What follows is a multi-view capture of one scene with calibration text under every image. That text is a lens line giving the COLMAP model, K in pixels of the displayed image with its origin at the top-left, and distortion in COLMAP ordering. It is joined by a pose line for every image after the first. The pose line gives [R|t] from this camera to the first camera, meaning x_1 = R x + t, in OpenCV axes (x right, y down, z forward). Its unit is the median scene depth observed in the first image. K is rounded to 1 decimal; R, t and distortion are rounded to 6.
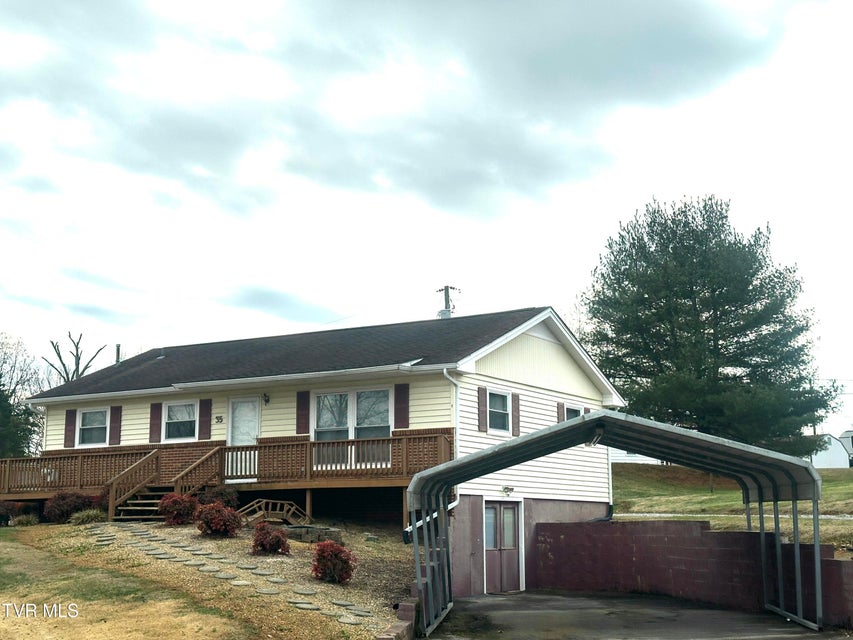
lens RADIAL K [[1224.4, 0, 426.5], [0, 1224.4, 320.0], [0, 0, 1]] dist [0.206385, -0.384391]
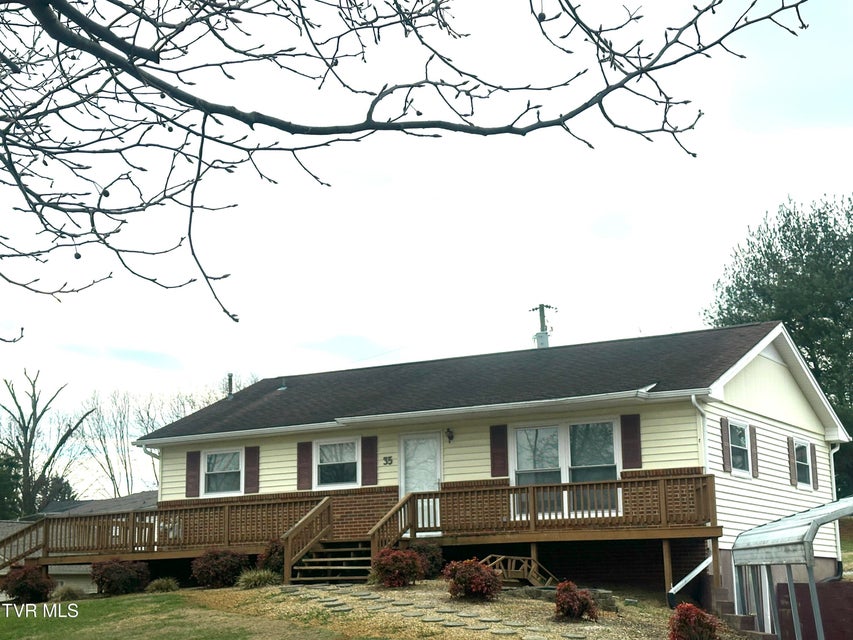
lens RADIAL K [[1435.4, 0, 426.5], [0, 1435.4, 320.0], [0, 0, 1]] dist [0.147699, -0.006643]
pose [[0.999787, -0.011232, 0.017304, -0.168511], [0.011608, 0.999695, -0.021813, 0.007833], [-0.017054, 0.022009, 0.999612, 0.031363]]
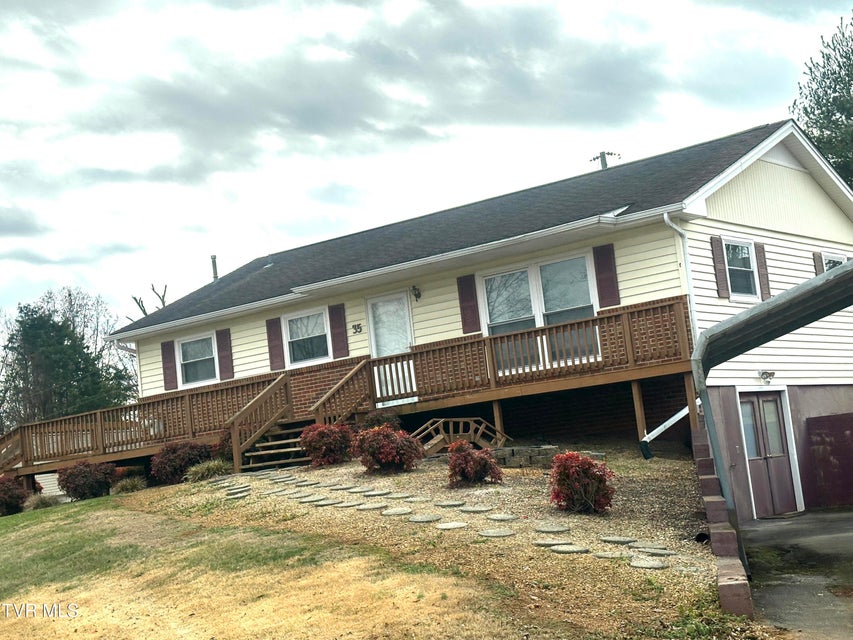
lens RADIAL K [[1414.6, 0, 412.1], [0, 1414.6, 319.0], [0, 0, 1]] dist [0.135673, 0.060659]
pose [[0.987563, -0.118997, -0.102758, -0.048854], [0.124529, 0.990996, 0.049193, 0.039040], [0.095979, -0.061377, 0.993489, 0.156340]]
